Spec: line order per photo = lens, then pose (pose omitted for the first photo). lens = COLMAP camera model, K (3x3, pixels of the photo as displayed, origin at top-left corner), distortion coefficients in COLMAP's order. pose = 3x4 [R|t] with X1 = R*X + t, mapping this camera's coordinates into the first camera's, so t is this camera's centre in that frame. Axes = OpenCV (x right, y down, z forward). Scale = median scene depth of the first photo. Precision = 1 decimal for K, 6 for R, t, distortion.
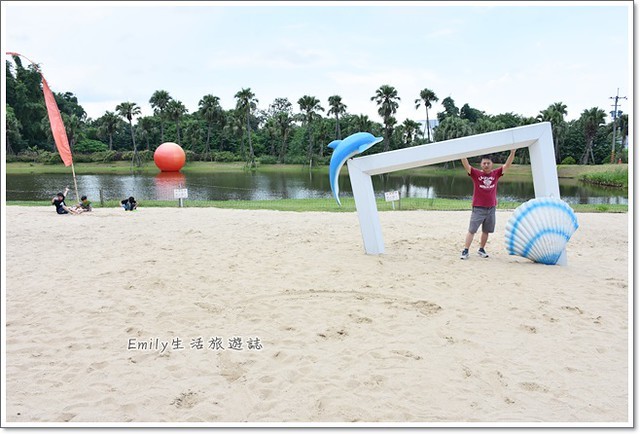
lens RADIAL K [[515.9, 0, 323.4], [0, 515.9, 217.3], [0, 0, 1]] dist [0.006773, -0.004088]
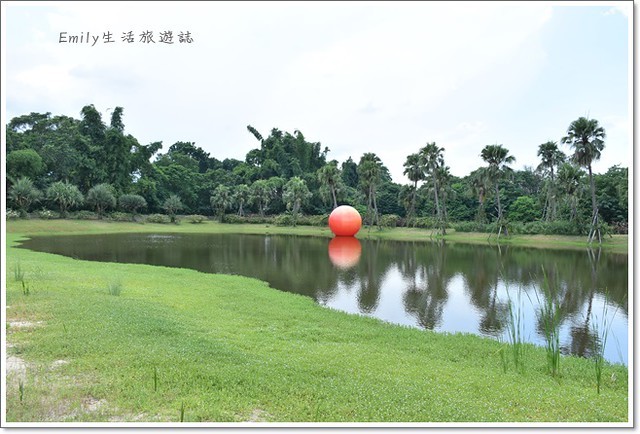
lens RADIAL K [[515.9, 0, 320.5], [0, 515.9, 217.7], [0, 0, 1]] dist [0.006773, -0.004088]
pose [[0.749929, 0.013801, -0.661374, 0.254836], [-0.101519, 0.990340, -0.094446, -0.026892], [0.653682, 0.137970, 0.744086, 0.248183]]
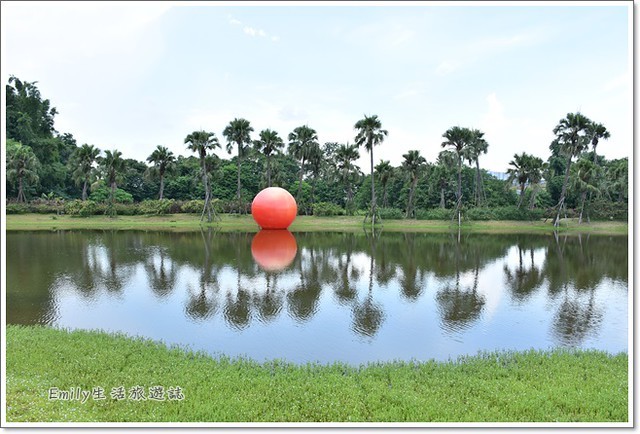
lens RADIAL K [[515.9, 0, 318.3], [0, 515.9, 215.6], [0, 0, 1]] dist [0.006773, -0.004088]
pose [[0.998296, 0.010331, 0.057432, -0.247995], [-0.003884, 0.993785, -0.111249, -0.027841], [-0.058224, 0.110837, 0.992132, 0.285296]]
